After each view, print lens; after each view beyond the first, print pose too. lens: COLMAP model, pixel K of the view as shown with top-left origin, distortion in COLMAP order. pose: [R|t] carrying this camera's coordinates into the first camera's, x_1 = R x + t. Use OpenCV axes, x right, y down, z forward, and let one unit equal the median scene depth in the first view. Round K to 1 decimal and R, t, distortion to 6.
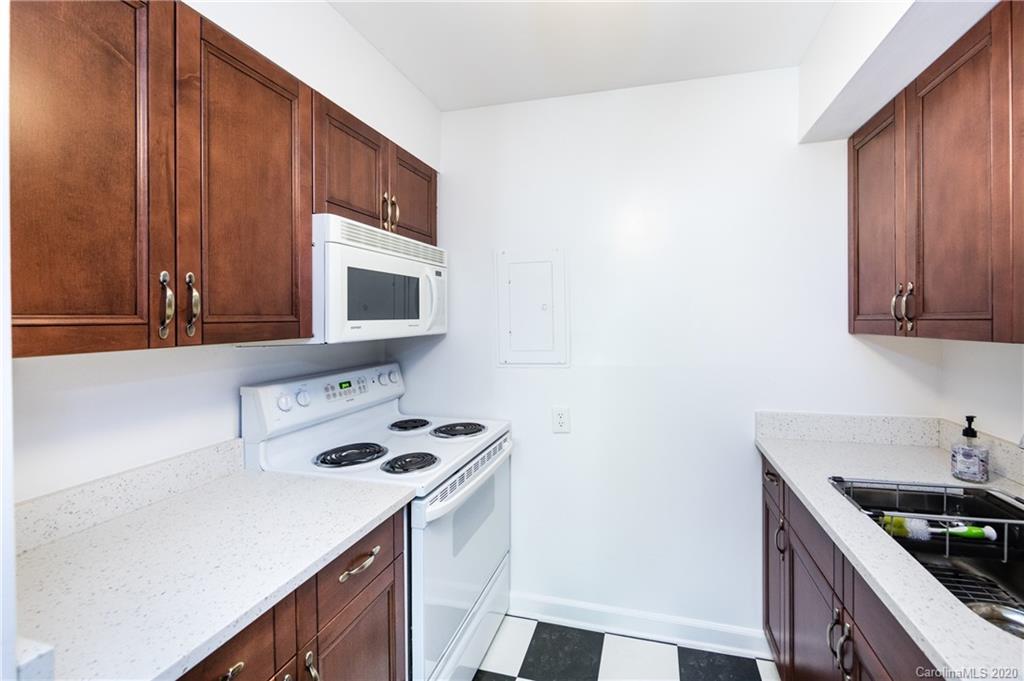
lens RADIAL K [[434.1, 0, 507.9], [0, 434.1, 308.5], [0, 0, 1]] dist [-0.019046, -0.000506]
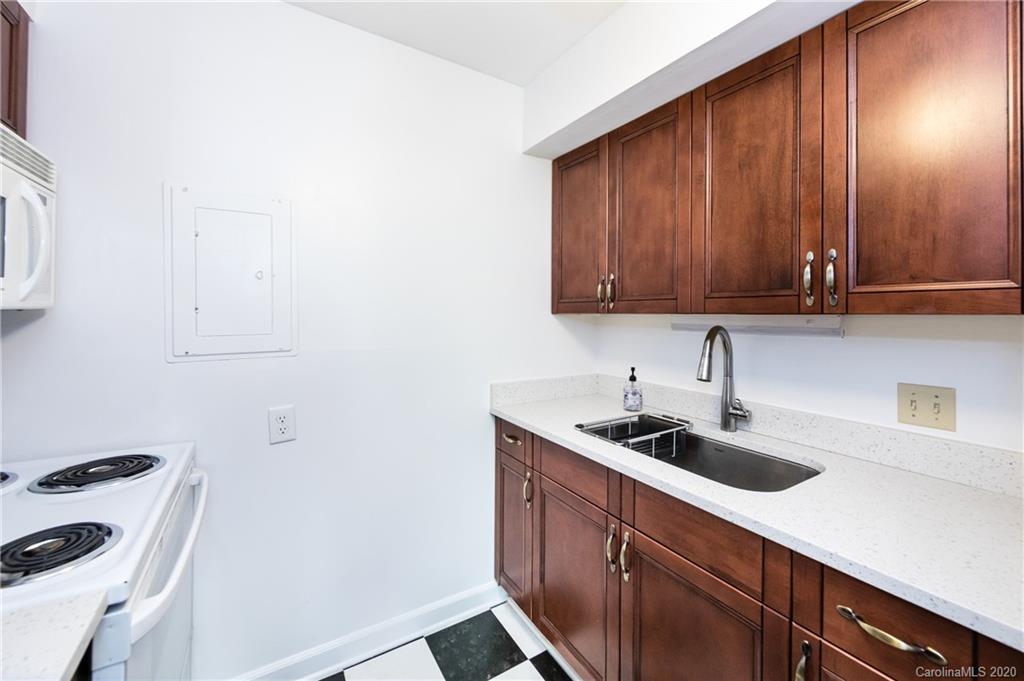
lens RADIAL K [[434.1, 0, 507.9], [0, 434.1, 308.5], [0, 0, 1]] dist [-0.019046, -0.000506]
pose [[0.637629, 0.028754, 0.769807, -0.296771], [-0.035565, 0.999336, -0.007869, 0.062746], [-0.769522, -0.022361, 0.638228, 0.308592]]
